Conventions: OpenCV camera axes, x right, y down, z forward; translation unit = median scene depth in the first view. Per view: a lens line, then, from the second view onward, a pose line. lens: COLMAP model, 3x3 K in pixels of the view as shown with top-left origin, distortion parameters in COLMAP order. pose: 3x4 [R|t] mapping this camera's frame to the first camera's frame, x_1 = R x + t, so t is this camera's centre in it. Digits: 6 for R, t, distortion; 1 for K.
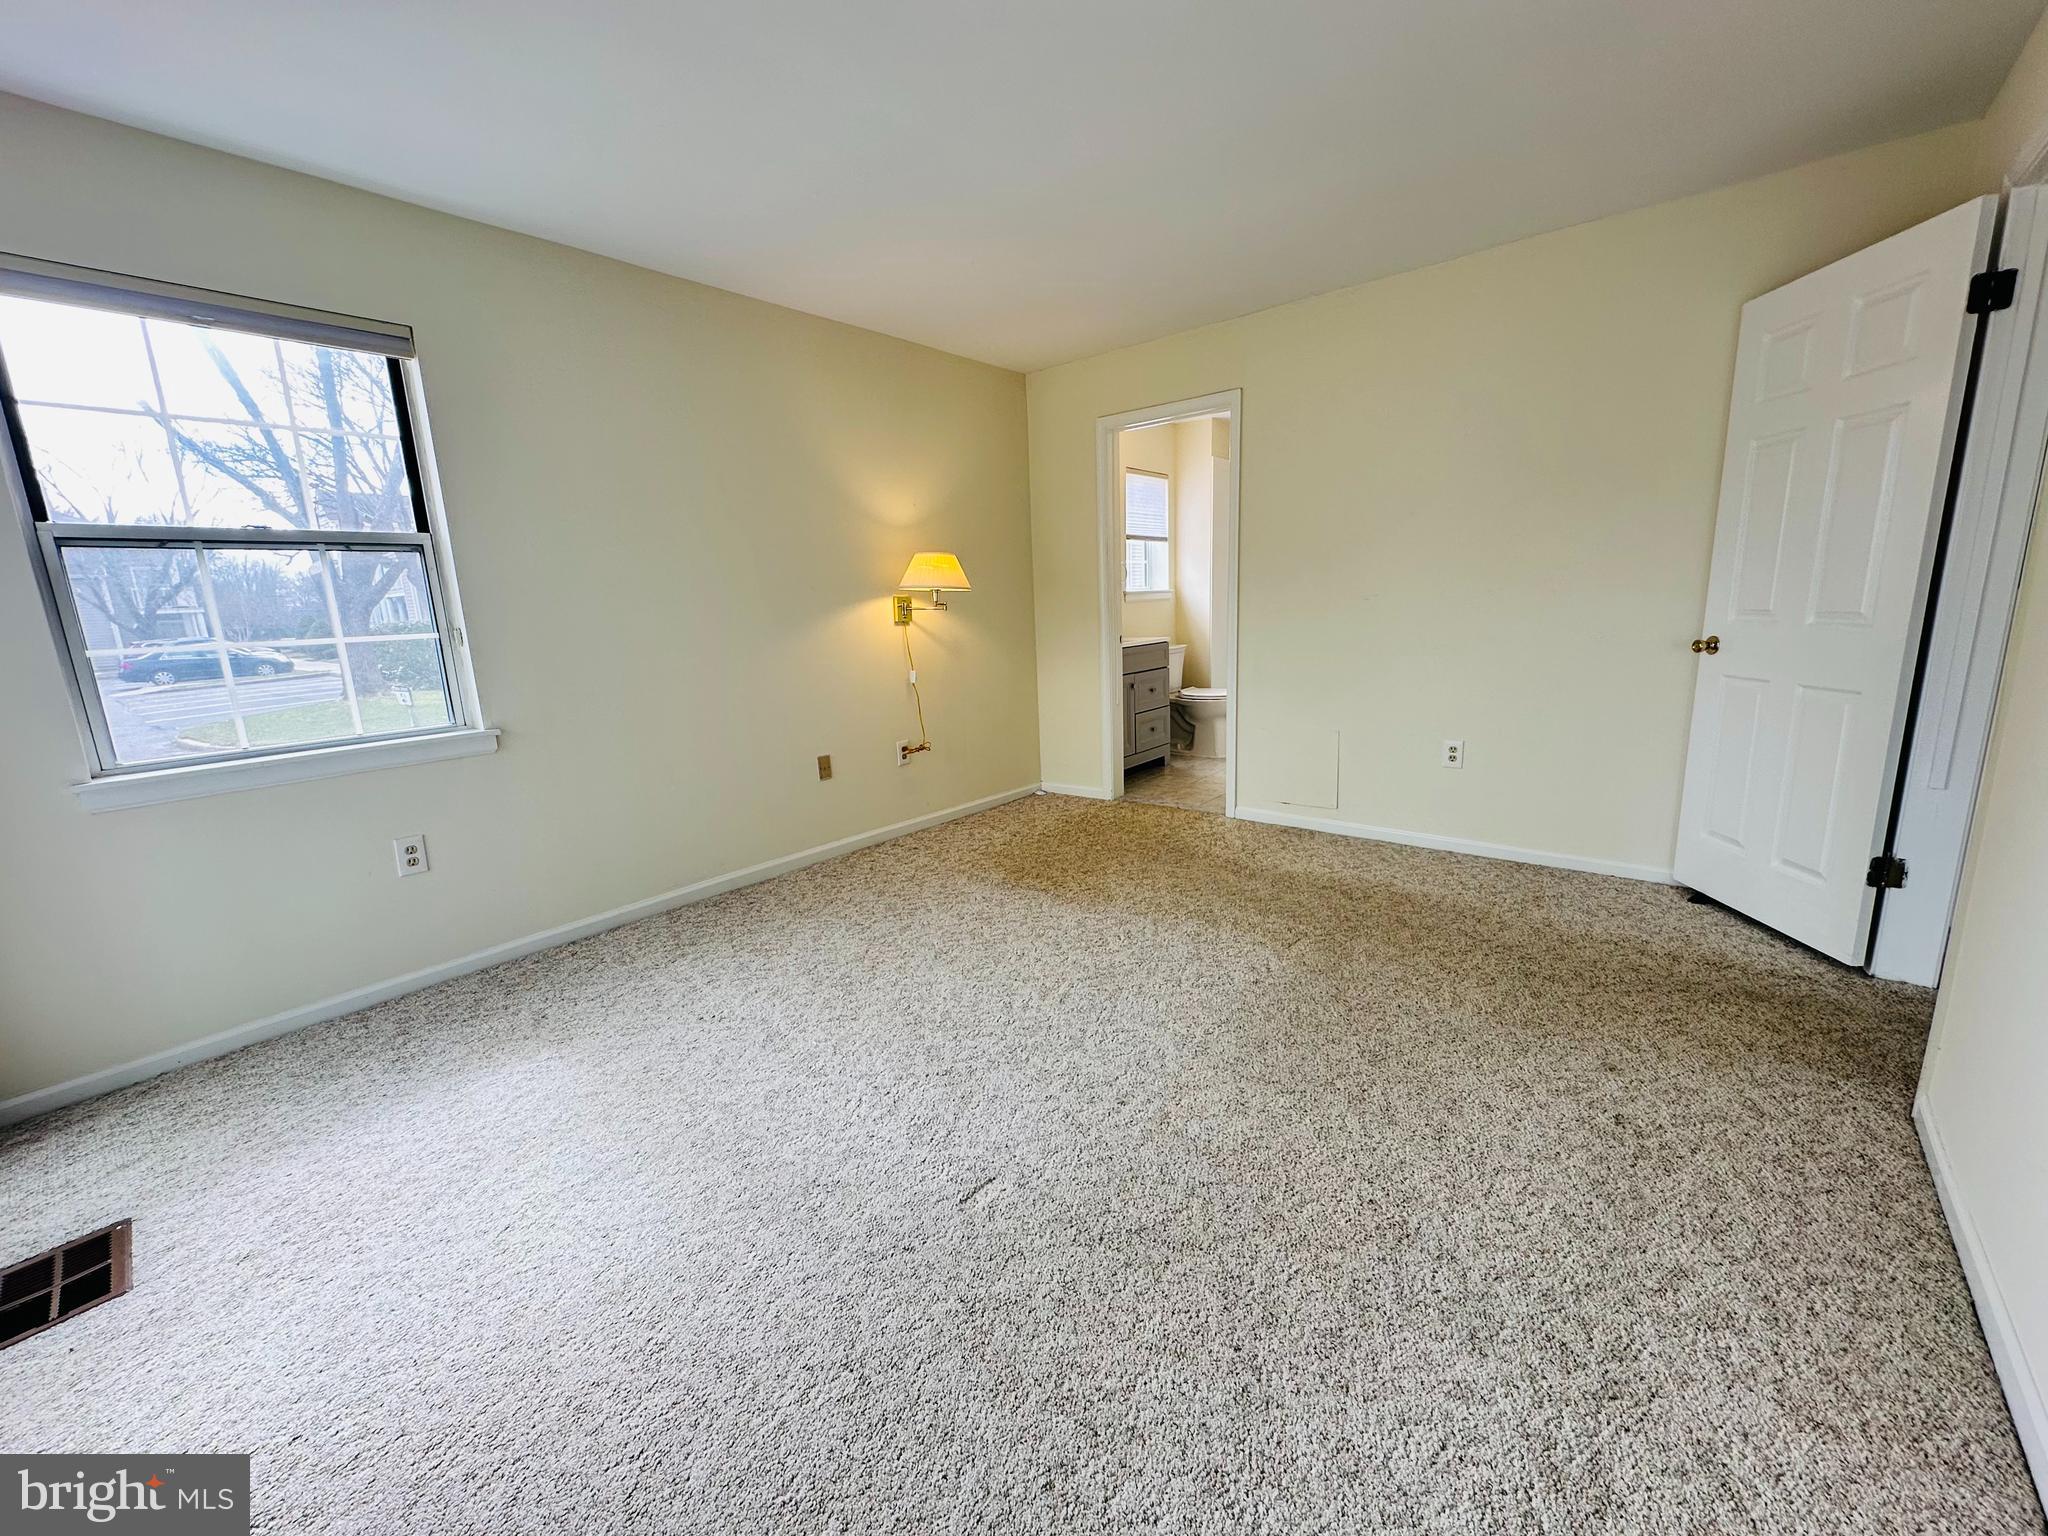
lens RADIAL K [[816.4, 0, 1022.8], [0, 816.4, 763.4], [0, 0, 1]] dist [-0.001263, 0.000518]
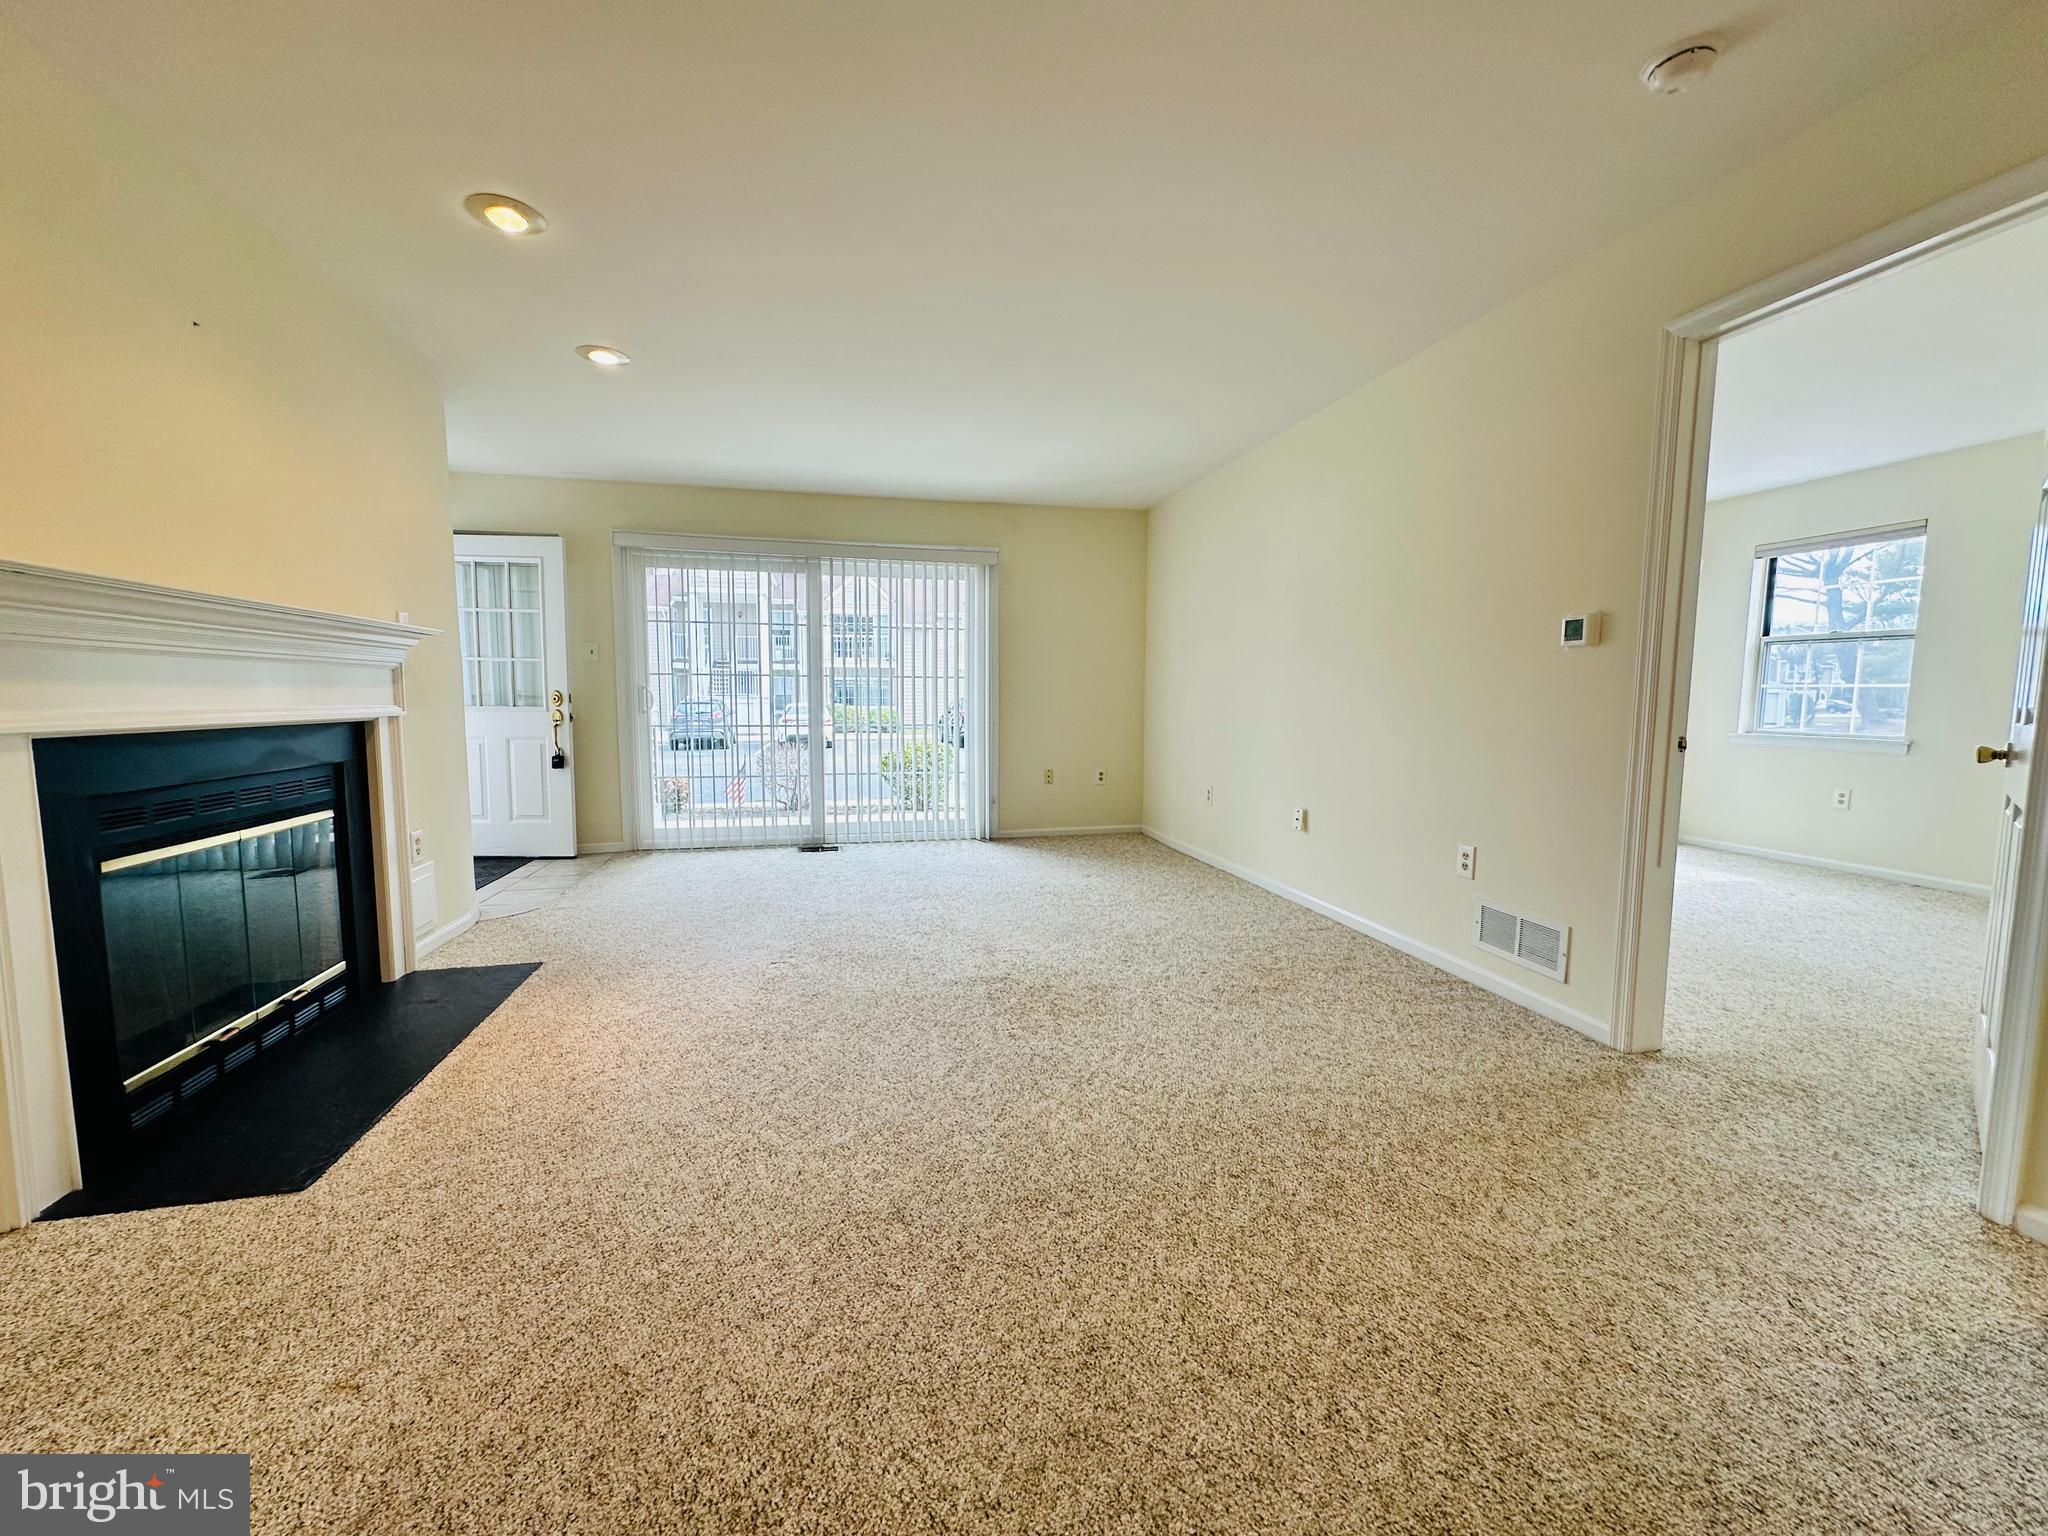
lens RADIAL K [[816.4, 0, 1018.9], [0, 816.4, 768.3], [0, 0, 1]] dist [-0.001263, 0.000518]
pose [[-0.604110, 0.110596, -0.789189, 1.496029], [-0.141730, 0.959623, 0.242972, -0.114585], [0.784196, 0.258634, -0.564043, 0.438598]]
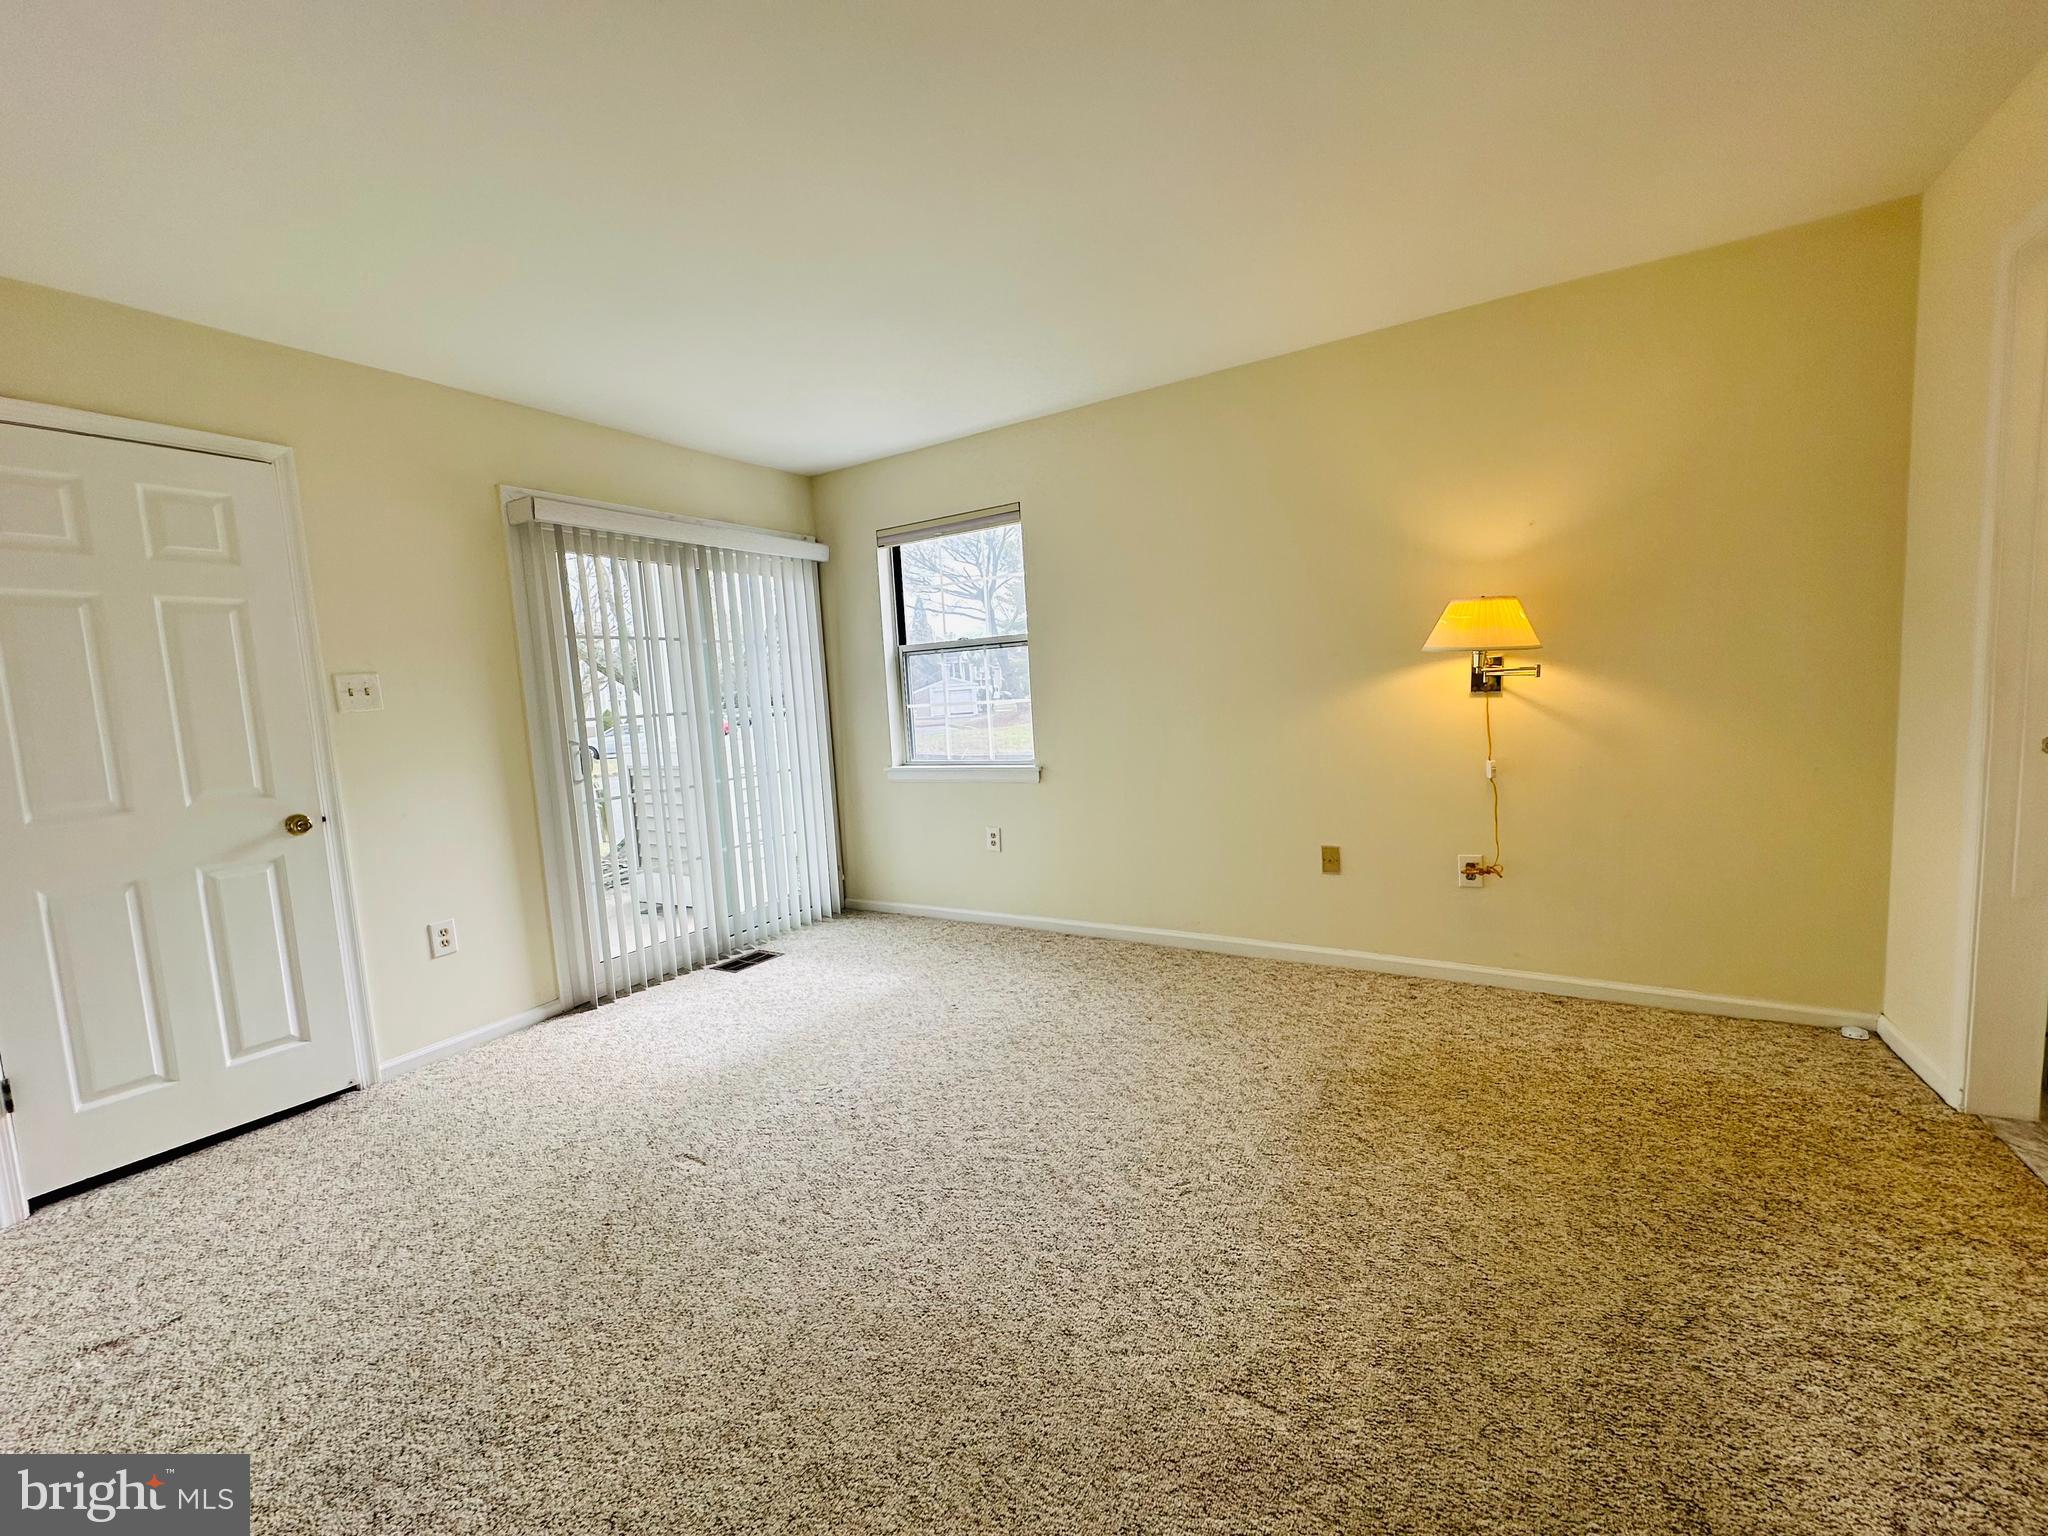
lens RADIAL K [[816.4, 0, 1022.2], [0, 816.4, 768.3], [0, 0, 1]] dist [-0.001263, 0.000518]
pose [[0.158108, 0.129013, -0.978957, 0.615271], [-0.144102, 0.983828, 0.106382, -0.154757], [0.976850, 0.124250, 0.174142, 0.605267]]
